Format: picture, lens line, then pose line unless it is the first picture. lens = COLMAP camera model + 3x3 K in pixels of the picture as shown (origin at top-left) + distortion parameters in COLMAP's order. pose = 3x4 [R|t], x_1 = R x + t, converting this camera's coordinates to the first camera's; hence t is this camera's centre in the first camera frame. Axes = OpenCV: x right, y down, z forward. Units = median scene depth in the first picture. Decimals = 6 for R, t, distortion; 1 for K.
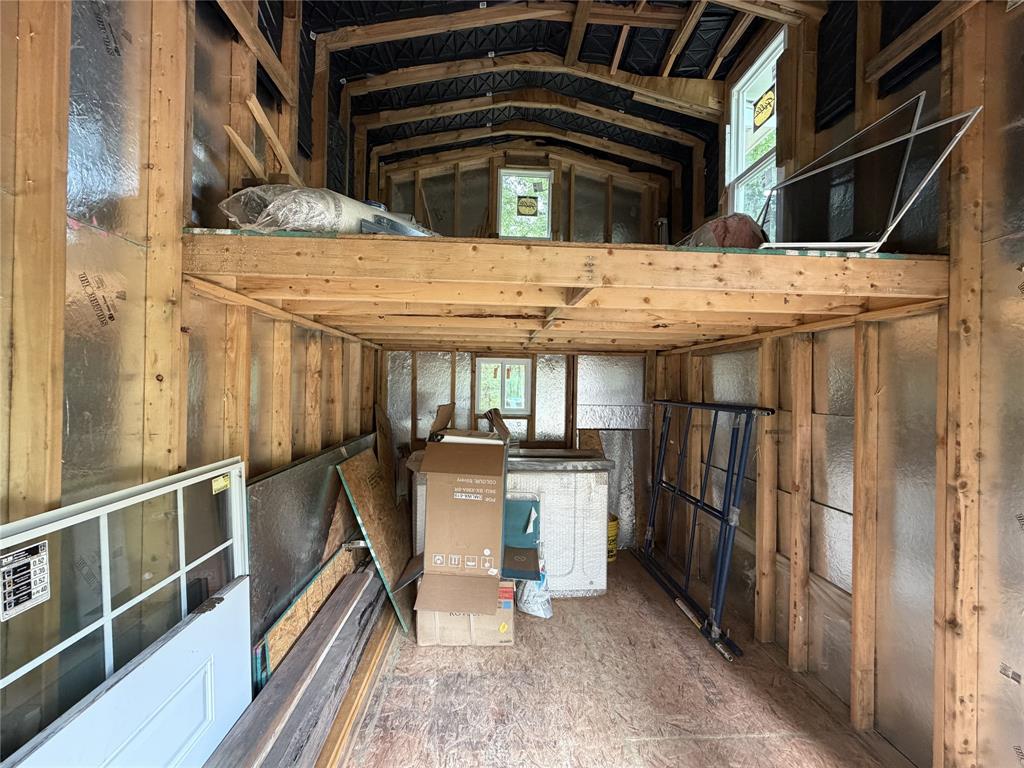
lens RADIAL K [[405.6, 0, 512.0], [0, 405.6, 384.0], [0, 0, 1]] dist [-0.001164, 0.000464]
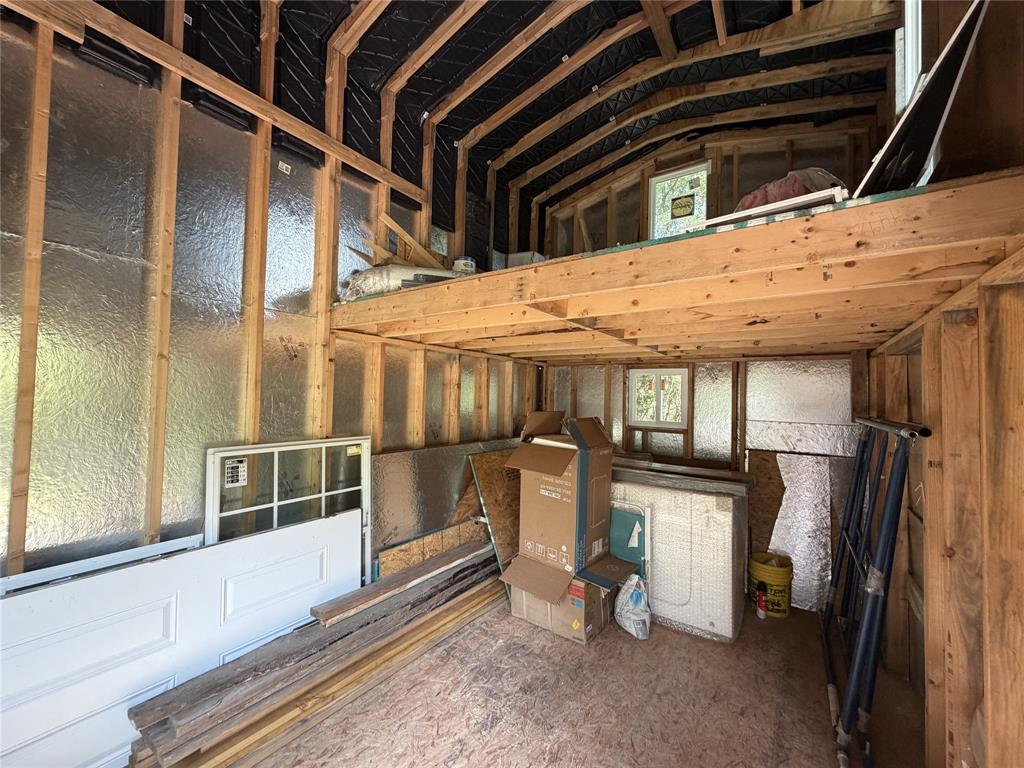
lens RADIAL K [[405.6, 0, 512.0], [0, 405.6, 384.0], [0, 0, 1]] dist [-0.001164, 0.000464]
pose [[0.784785, -0.016545, -0.619547, 0.433226], [-0.007859, 0.999298, -0.036641, 0.014835], [0.619718, 0.033624, 0.784104, 0.043706]]
